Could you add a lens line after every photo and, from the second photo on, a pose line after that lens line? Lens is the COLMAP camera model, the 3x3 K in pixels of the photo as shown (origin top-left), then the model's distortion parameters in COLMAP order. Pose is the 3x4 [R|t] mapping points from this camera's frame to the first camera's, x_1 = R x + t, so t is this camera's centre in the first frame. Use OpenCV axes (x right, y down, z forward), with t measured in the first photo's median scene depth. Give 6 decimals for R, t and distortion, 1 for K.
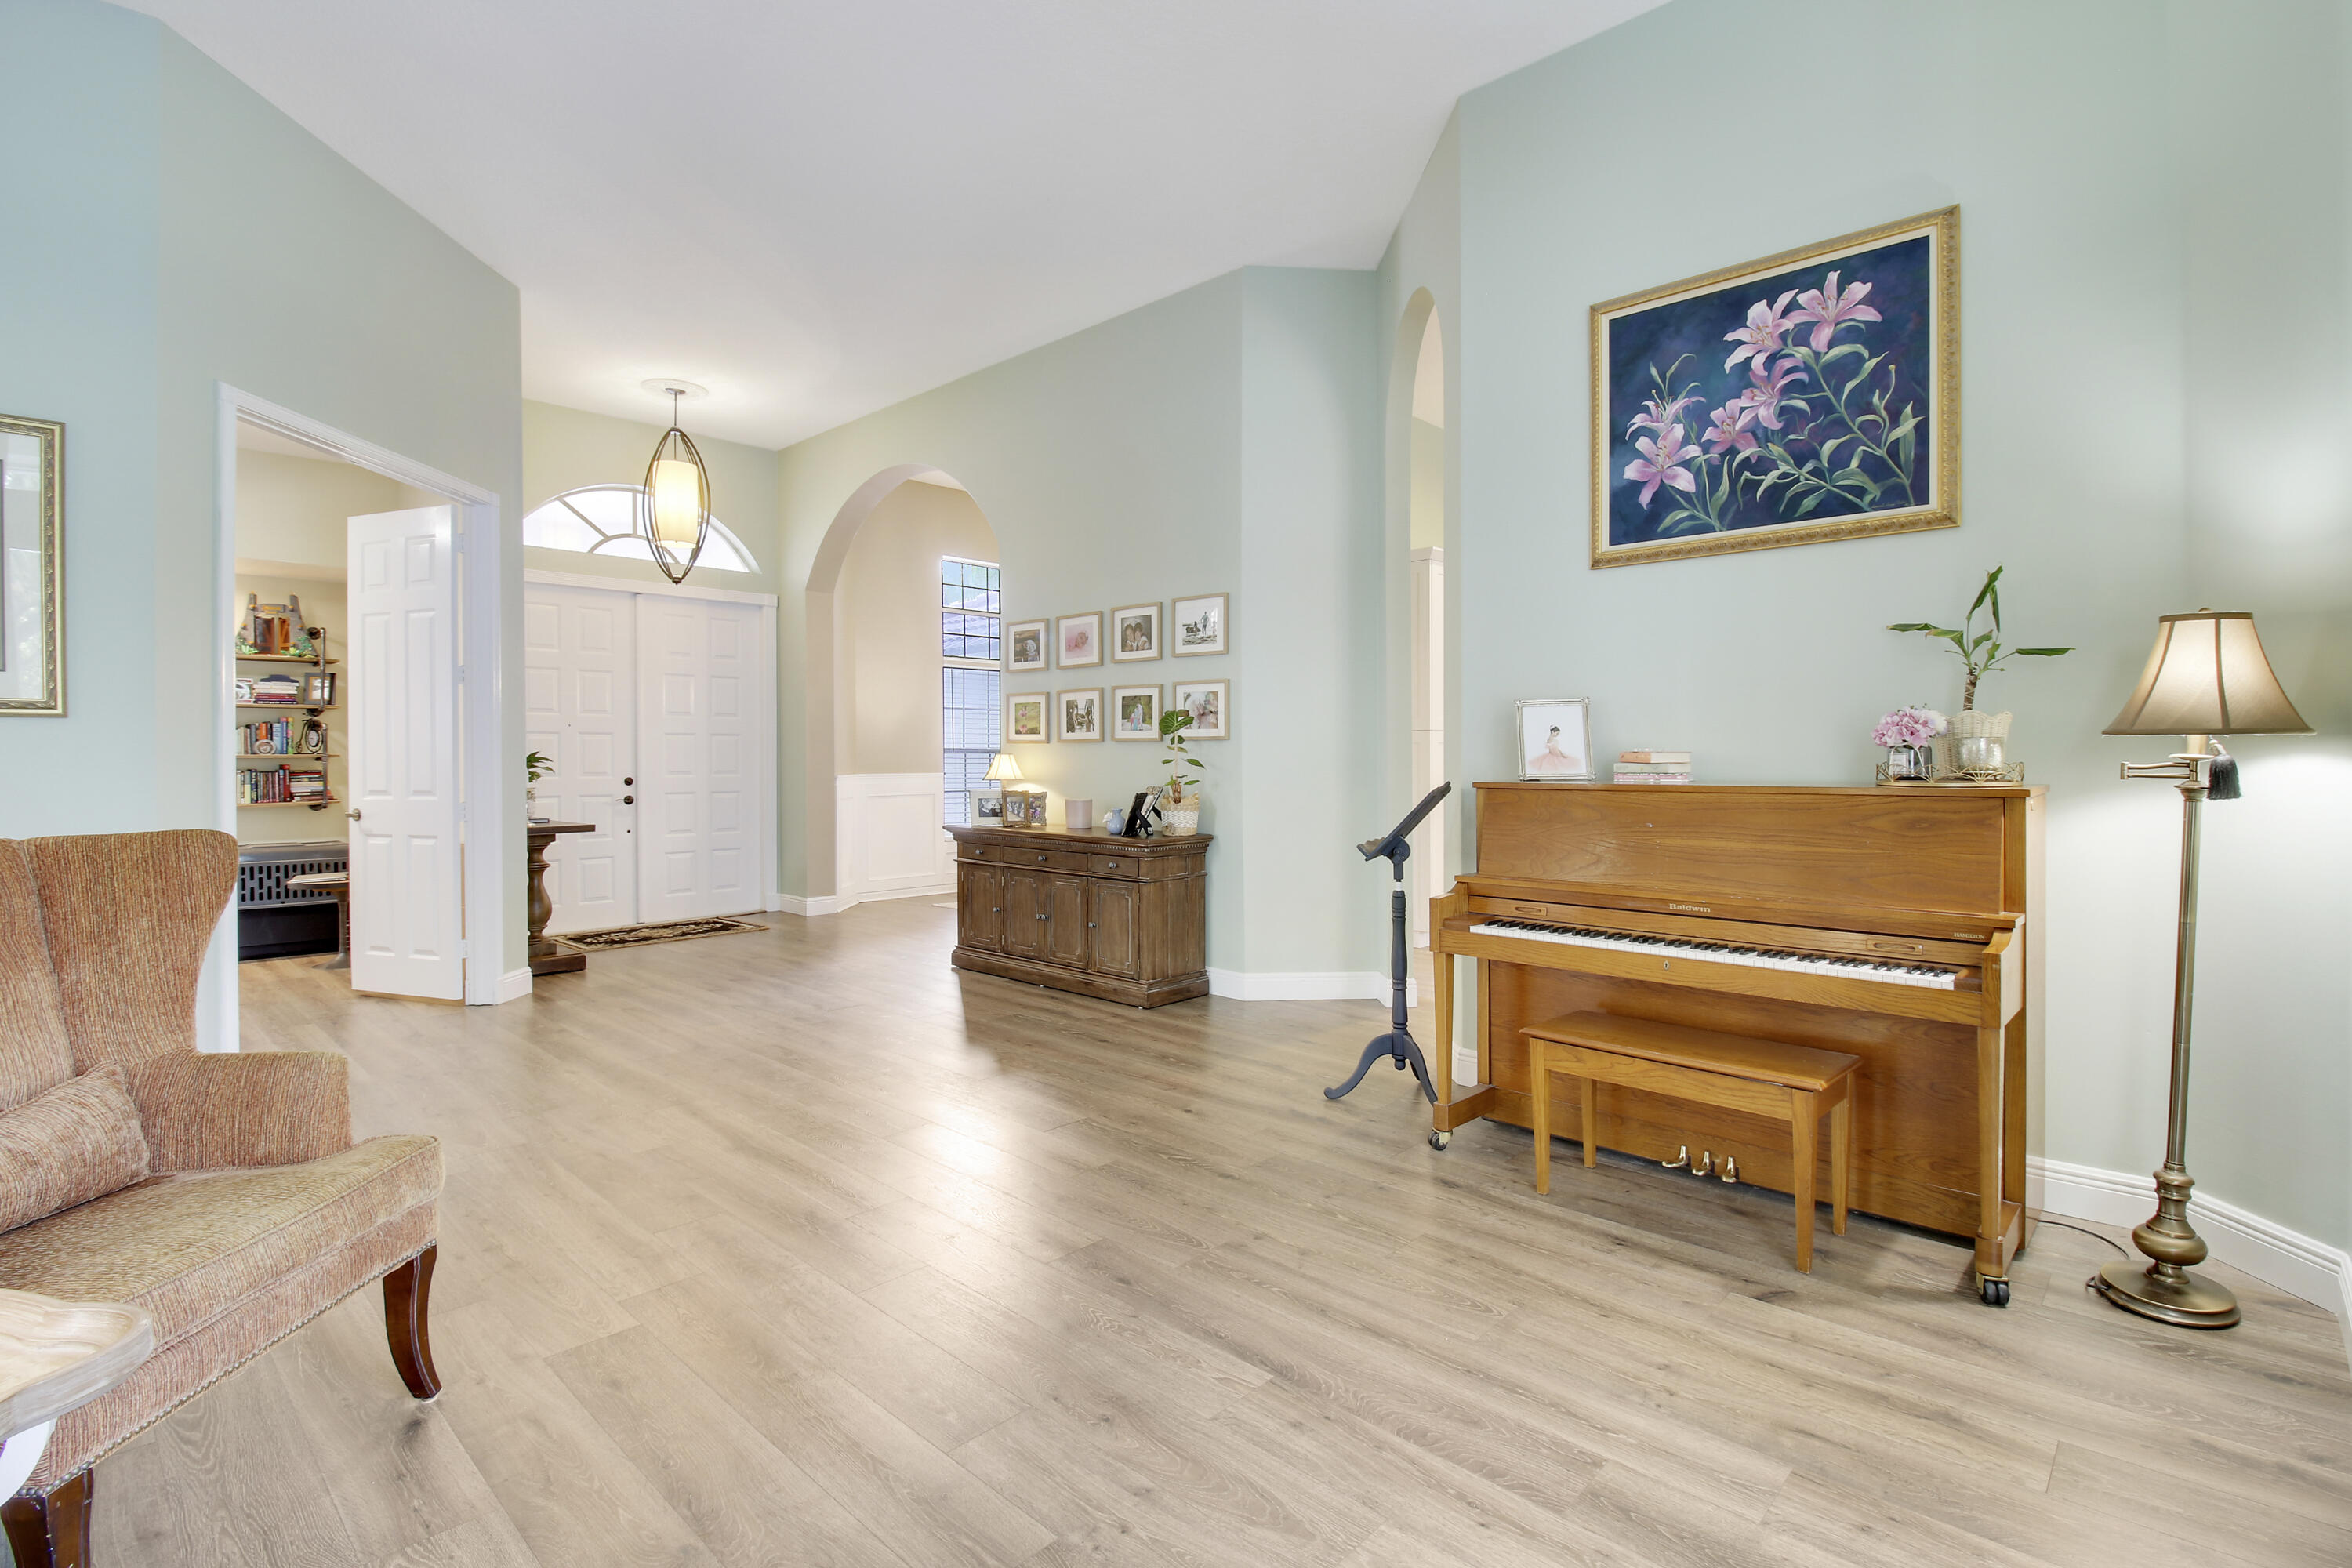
lens RADIAL K [[1087.0, 0, 1192.3], [0, 1087.0, 758.4], [0, 0, 1]] dist [0.003231, -0.013721]
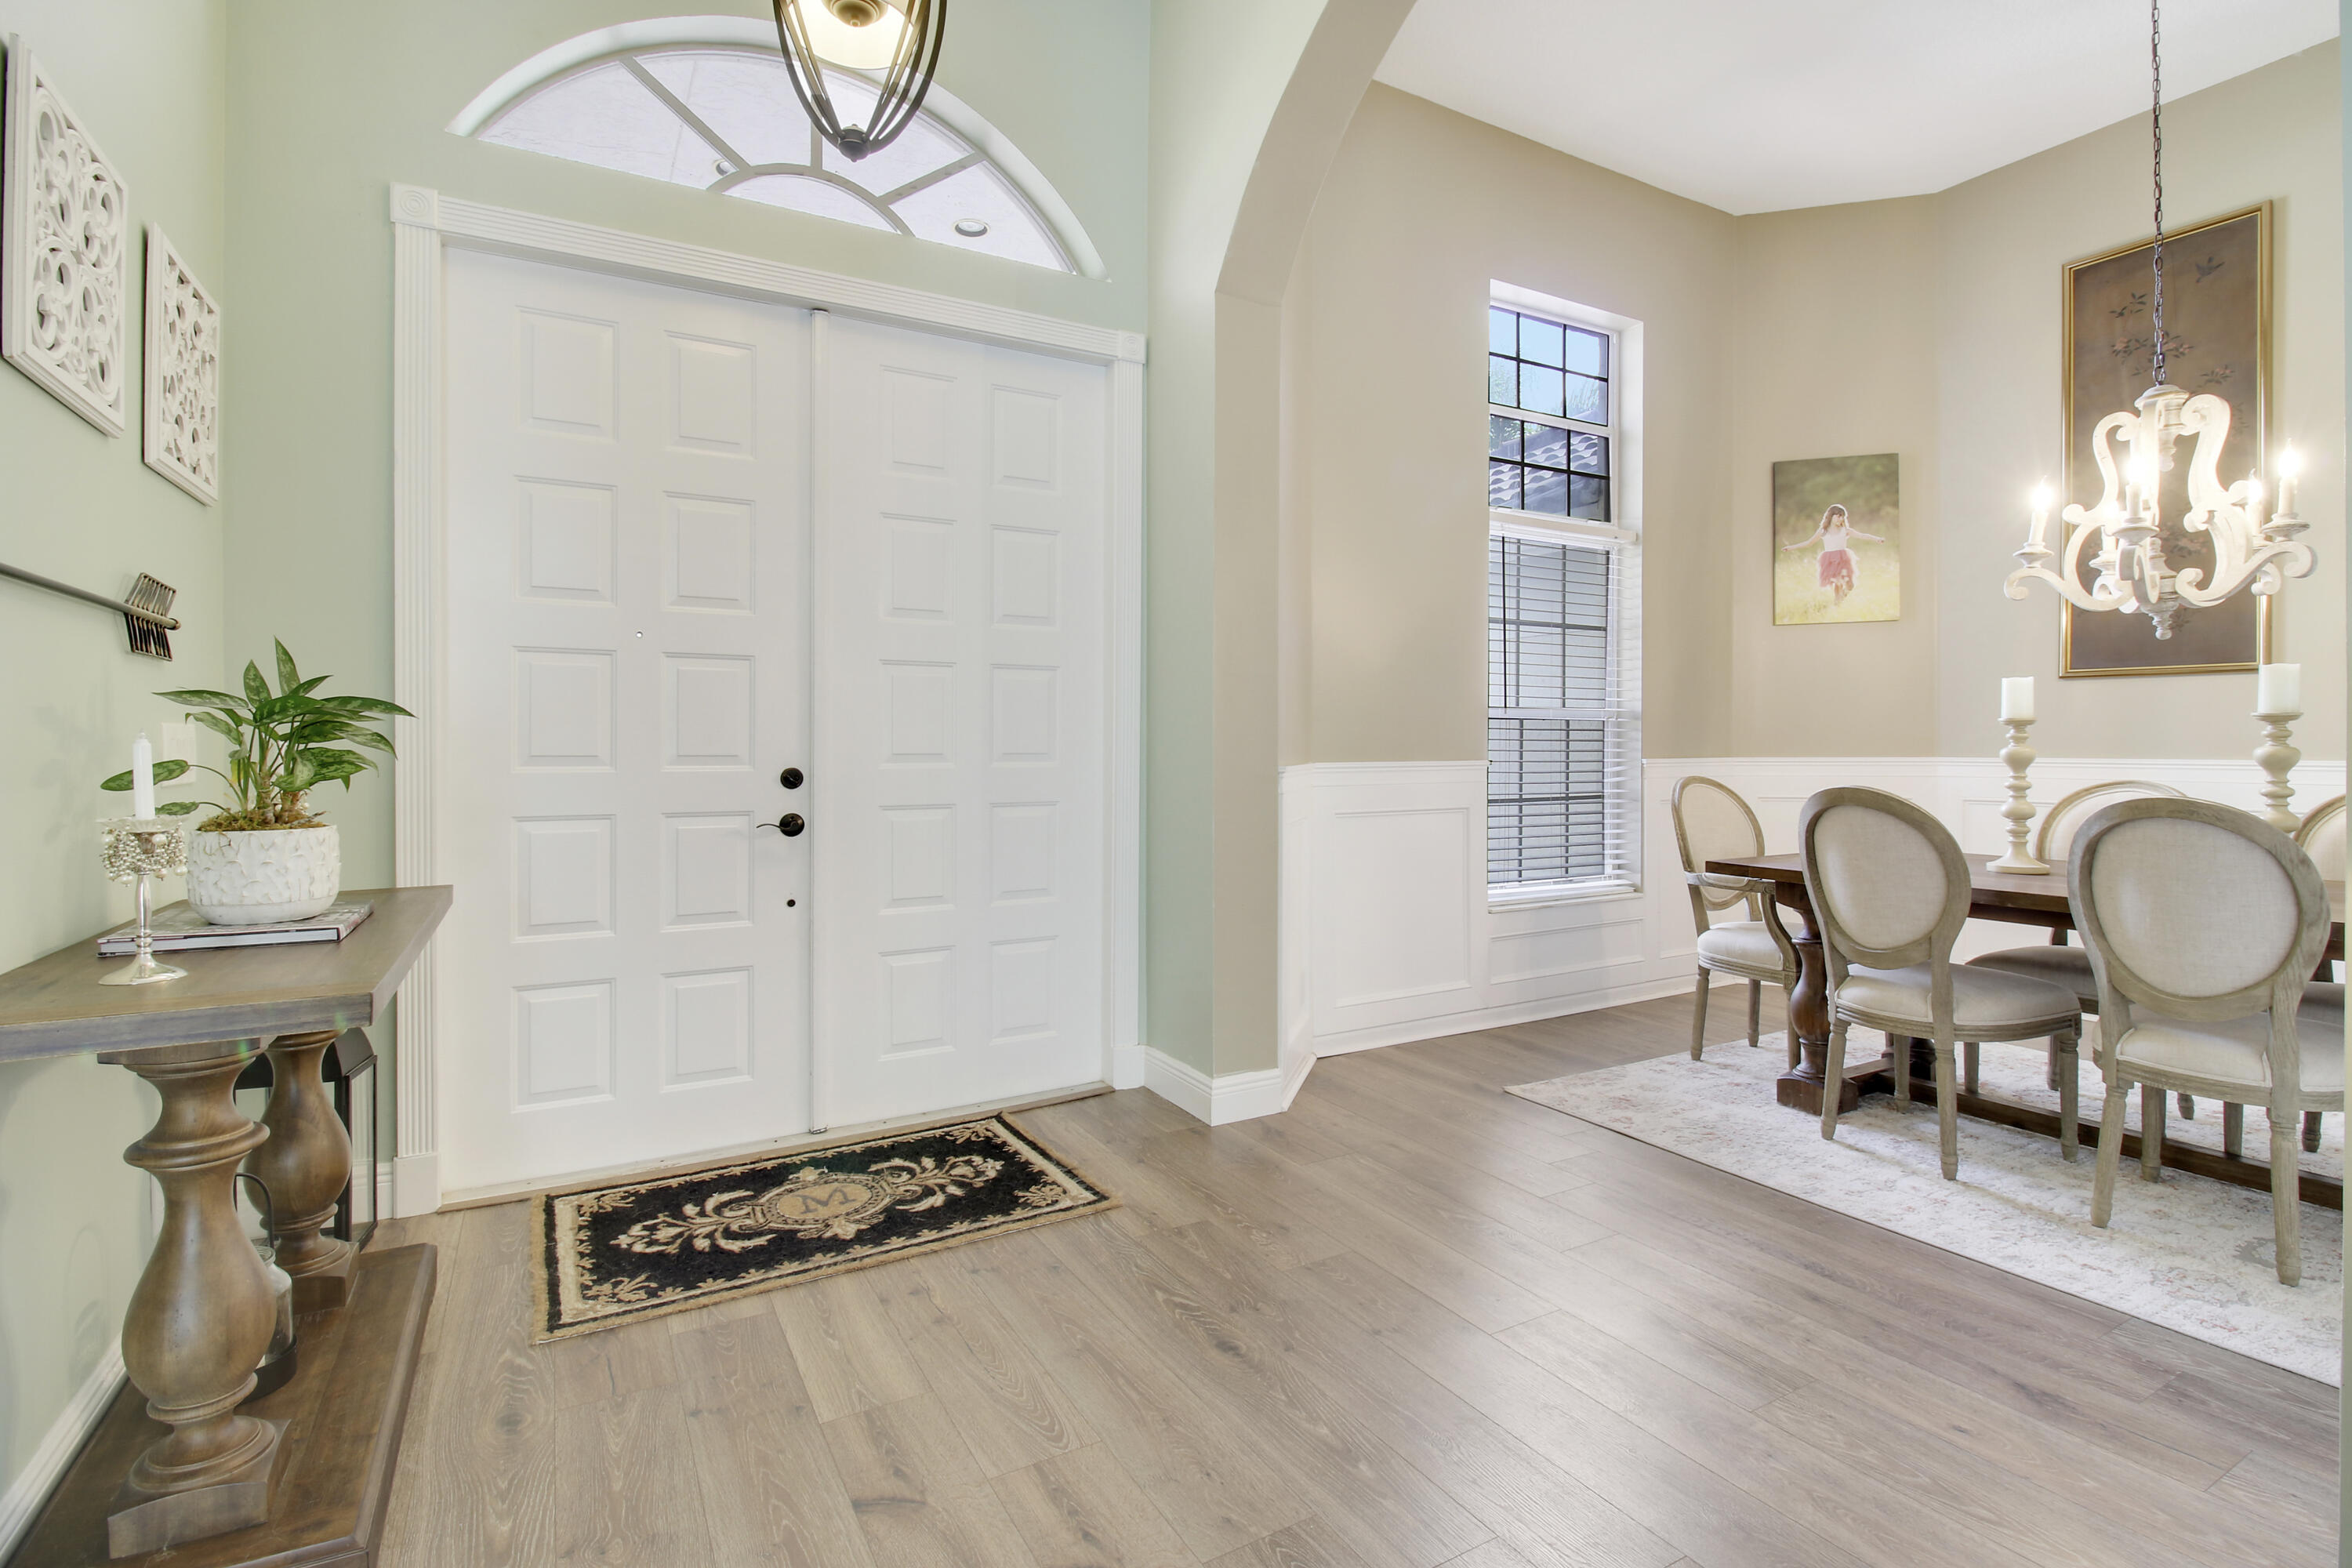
lens RADIAL K [[1087.0, 0, 1192.3], [0, 1087.0, 758.4], [0, 0, 1]] dist [0.003231, -0.013721]
pose [[0.951734, 0.011428, -0.306712, -0.256828], [-0.007959, 0.999889, 0.012560, 0.007784], [0.306822, -0.009512, 0.951719, 0.664659]]
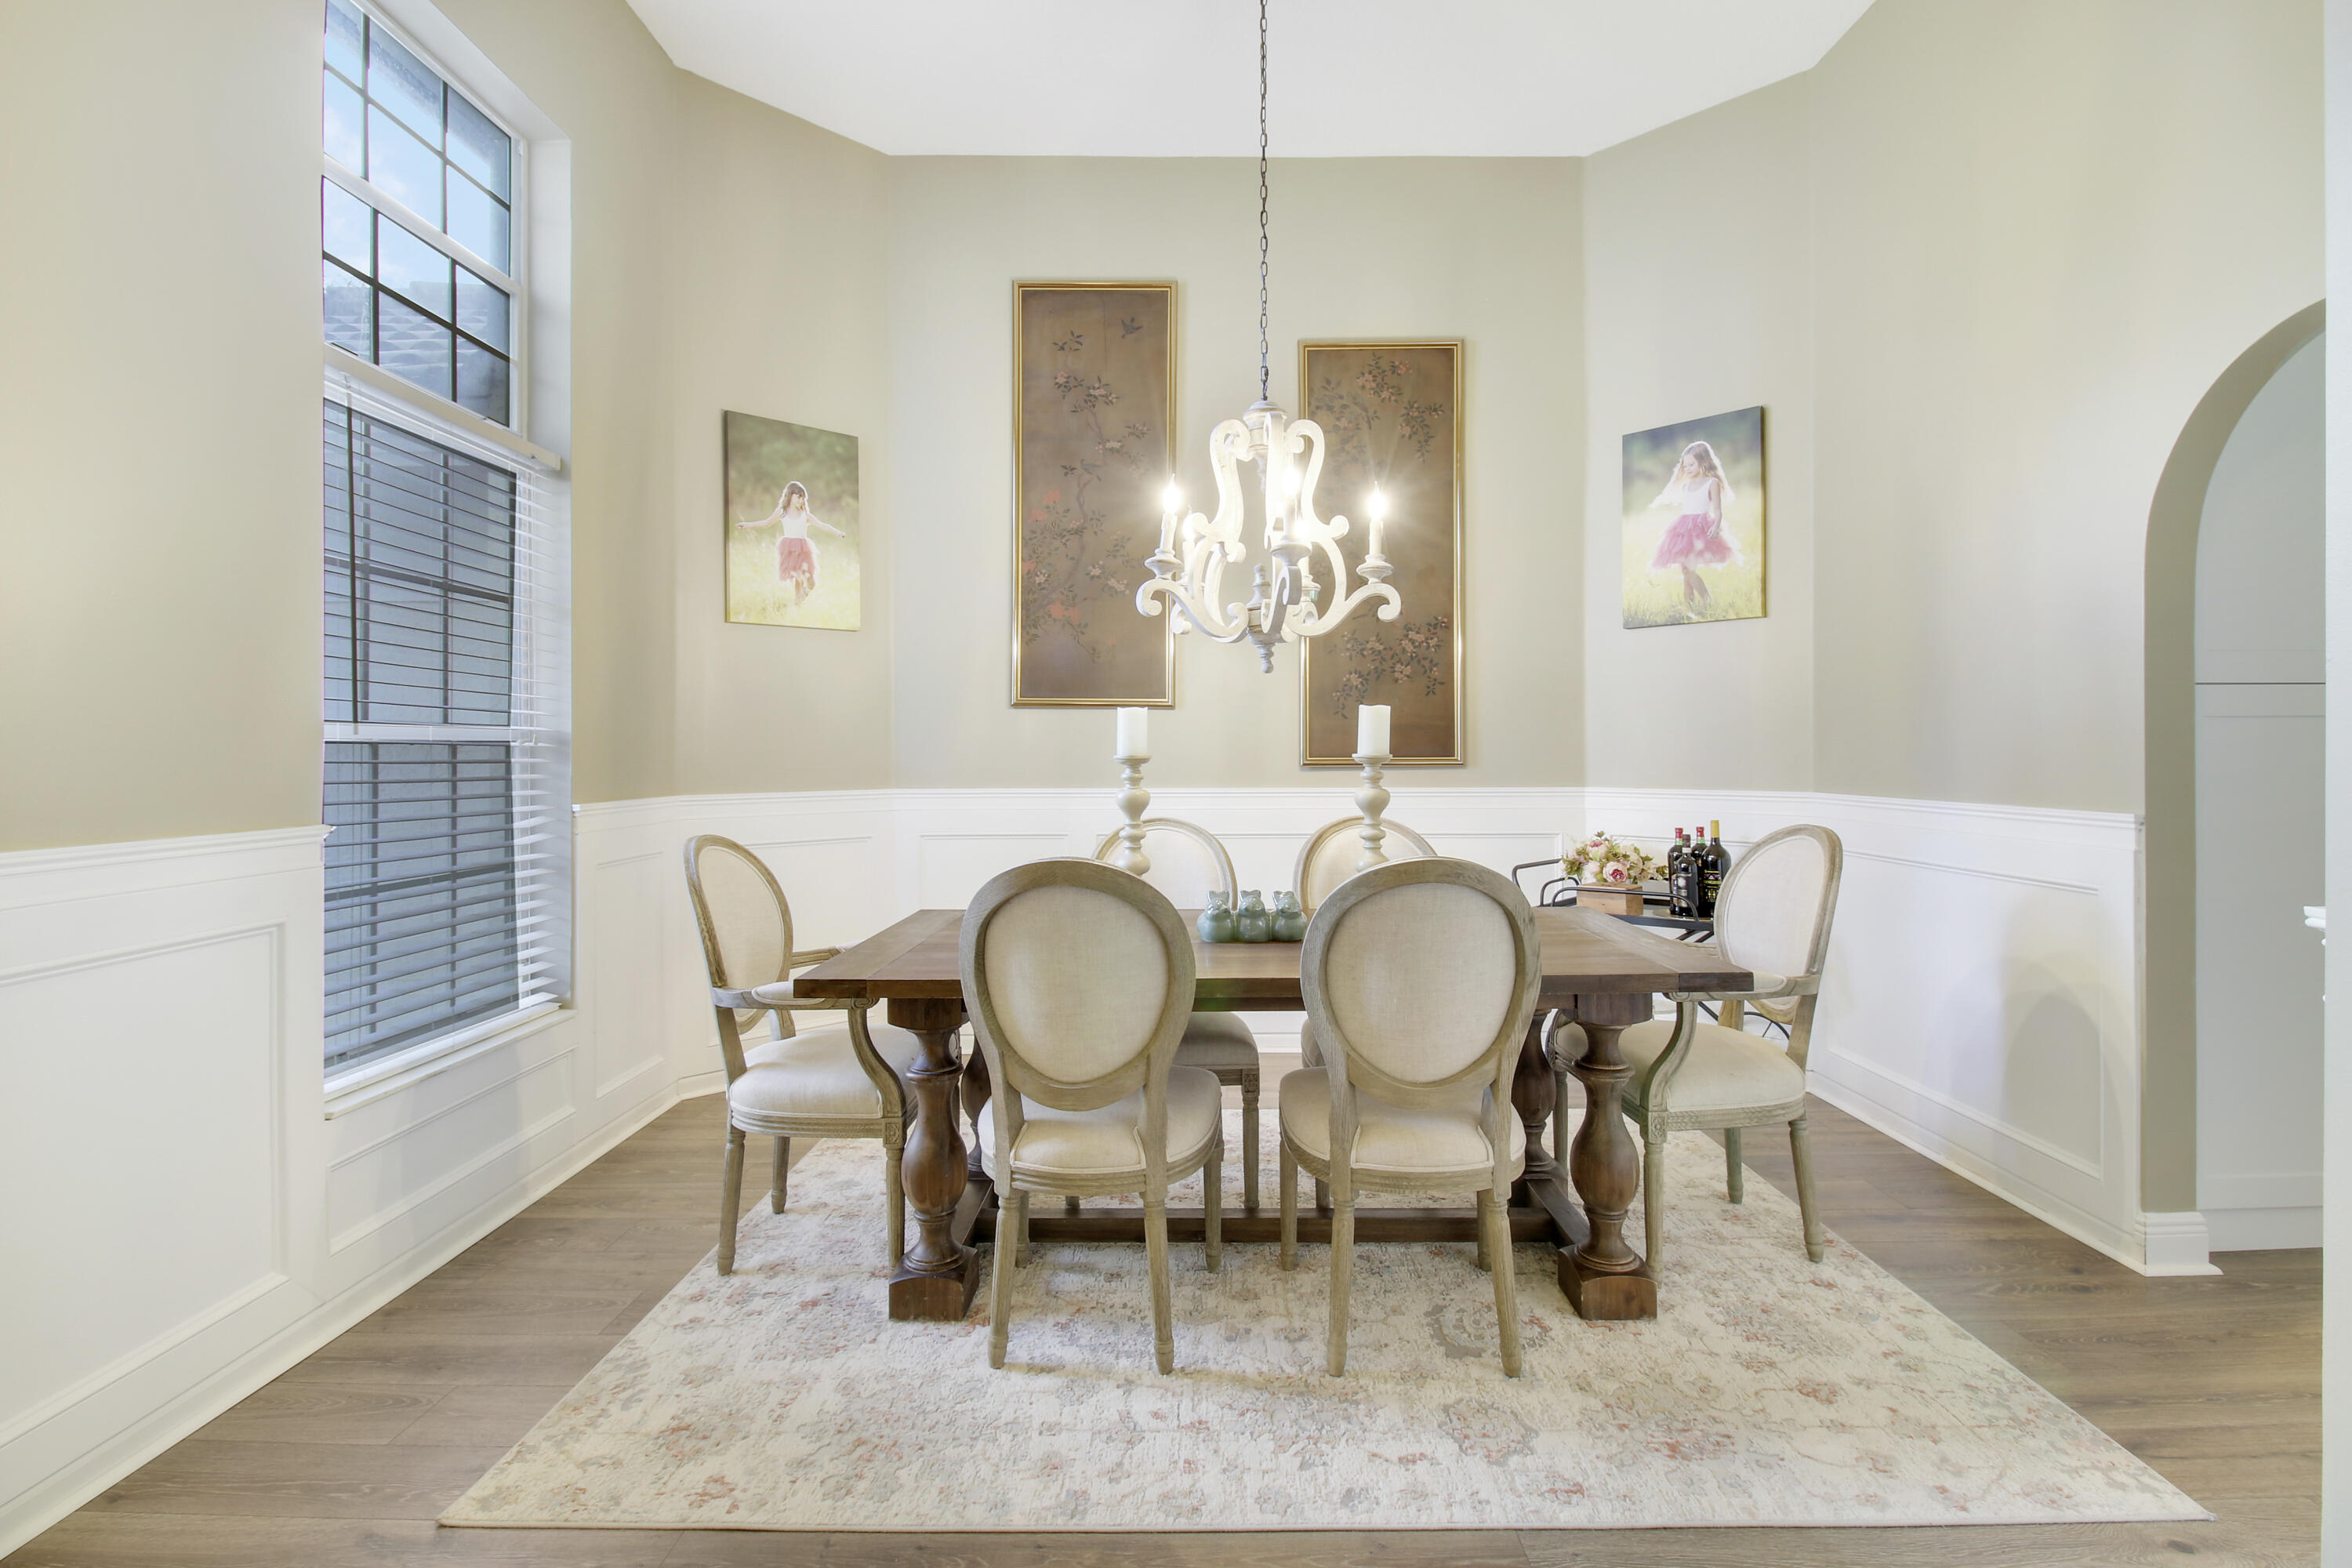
lens RADIAL K [[1104.0, 0, 1197.4], [0, 1104.0, 753.9], [0, 0, 1]] dist [0.002940, -0.014887]
pose [[0.740664, 0.006260, 0.671847, -0.307687], [-0.001279, 0.999968, -0.007907, -0.002544], [-0.671875, 0.004997, 0.740648, 0.876477]]
